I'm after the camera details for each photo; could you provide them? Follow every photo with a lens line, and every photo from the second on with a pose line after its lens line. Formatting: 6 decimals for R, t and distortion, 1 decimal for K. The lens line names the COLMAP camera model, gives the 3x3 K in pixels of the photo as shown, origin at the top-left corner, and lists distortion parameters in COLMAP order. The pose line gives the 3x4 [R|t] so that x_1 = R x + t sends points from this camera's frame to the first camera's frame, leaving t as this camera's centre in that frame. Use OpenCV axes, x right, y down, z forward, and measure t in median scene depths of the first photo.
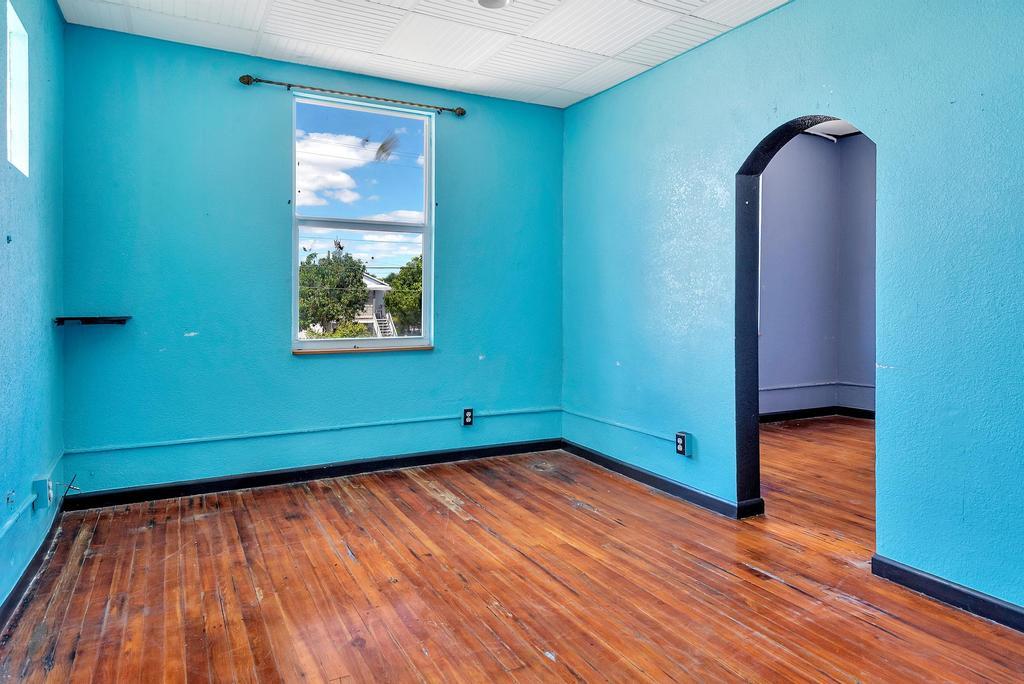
lens RADIAL K [[627.5, 0, 490.4], [0, 627.5, 303.8], [0, 0, 1]] dist [0.031781, -0.024383]
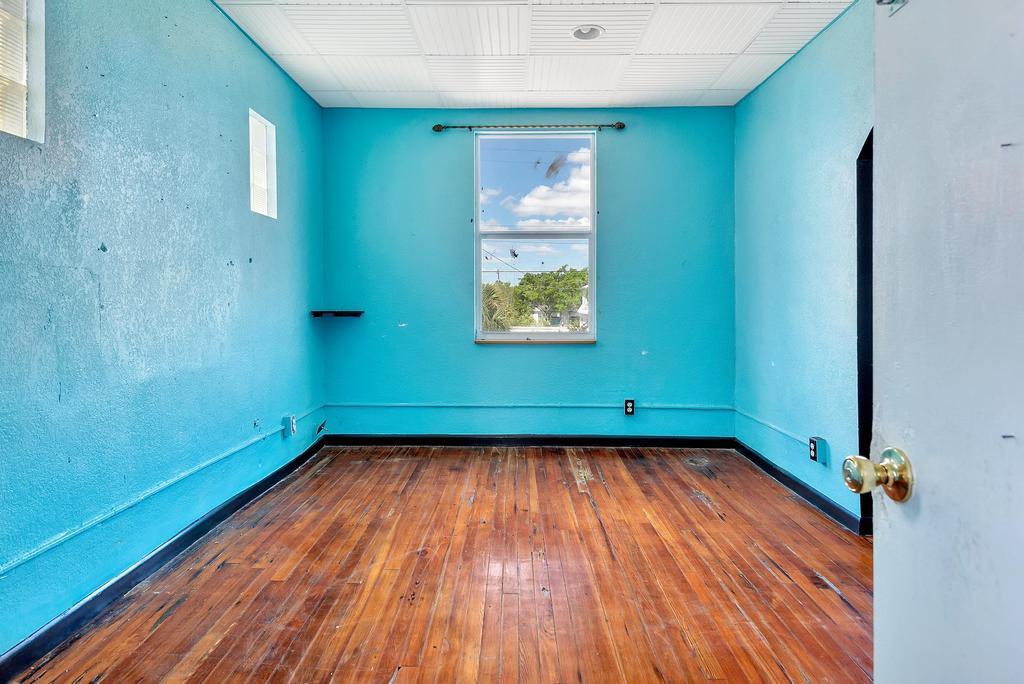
lens RADIAL K [[627.5, 0, 522.8], [0, 627.5, 306.2], [0, 0, 1]] dist [0.031781, -0.024383]
pose [[0.876917, 0.001036, -0.480641, 0.453824], [-0.001170, 0.999999, 0.000020, 0.009899], [0.480641, 0.000545, 0.876917, -0.049573]]
